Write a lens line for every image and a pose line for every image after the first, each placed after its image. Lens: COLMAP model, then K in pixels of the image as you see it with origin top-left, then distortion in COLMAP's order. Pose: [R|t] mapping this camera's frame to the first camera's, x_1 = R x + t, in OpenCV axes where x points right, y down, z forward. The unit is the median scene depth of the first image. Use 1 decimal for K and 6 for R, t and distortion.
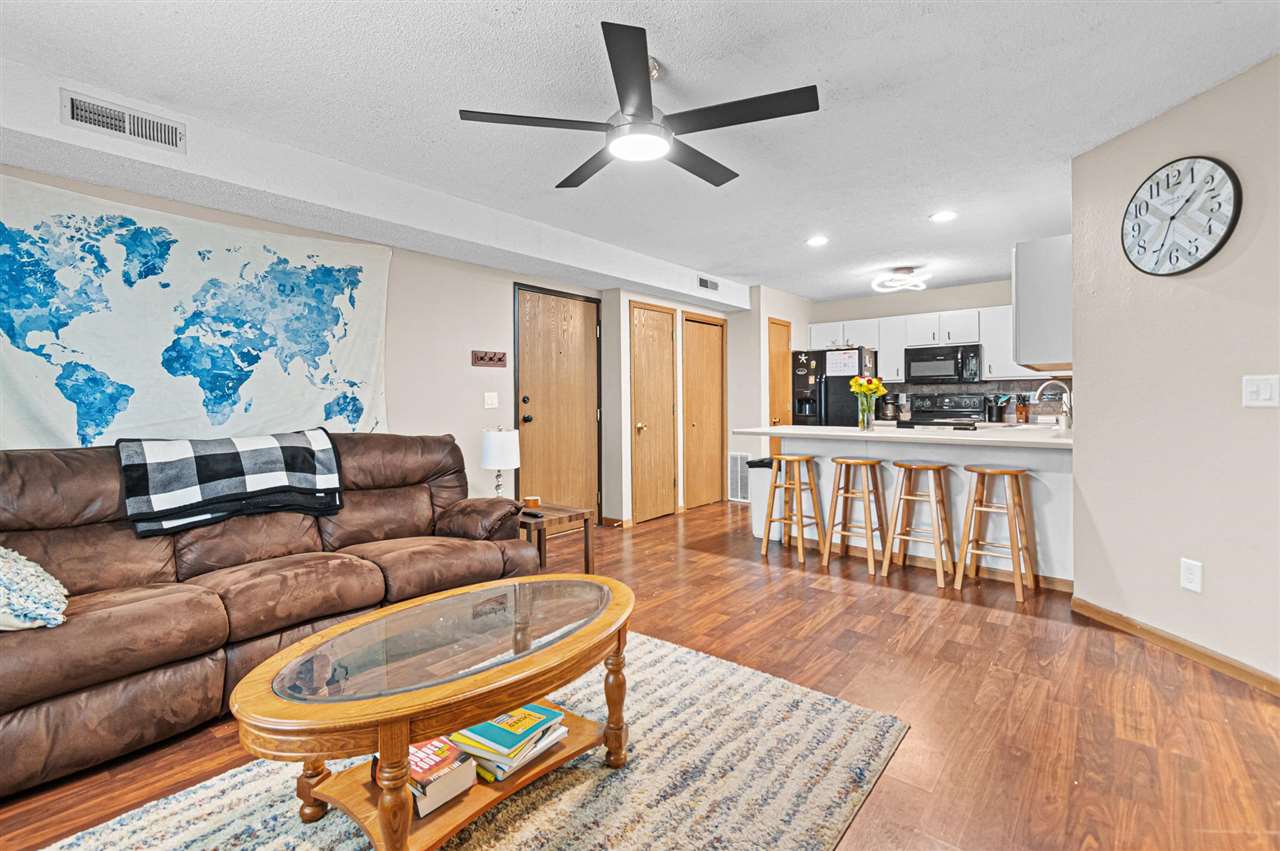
lens RADIAL K [[590.7, 0, 644.8], [0, 590.7, 418.3], [0, 0, 1]] dist [-0.001529, -0.000122]
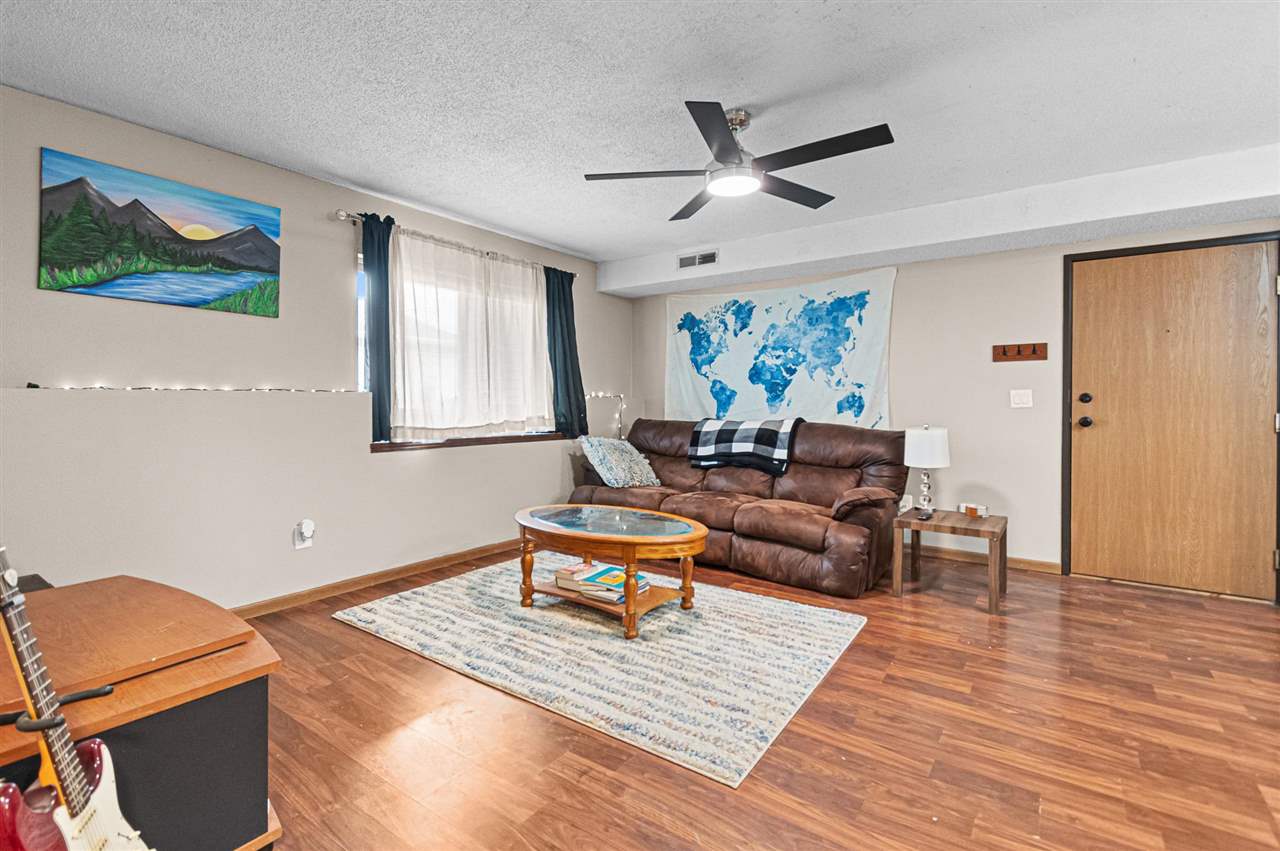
lens RADIAL K [[590.7, 0, 643.3], [0, 590.7, 420.5], [0, 0, 1]] dist [-0.001529, -0.000122]
pose [[0.048999, 0.035451, -0.998169, 0.899820], [-0.031868, 0.998917, 0.033913, -0.014767], [0.998290, 0.030148, 0.050075, 0.584286]]
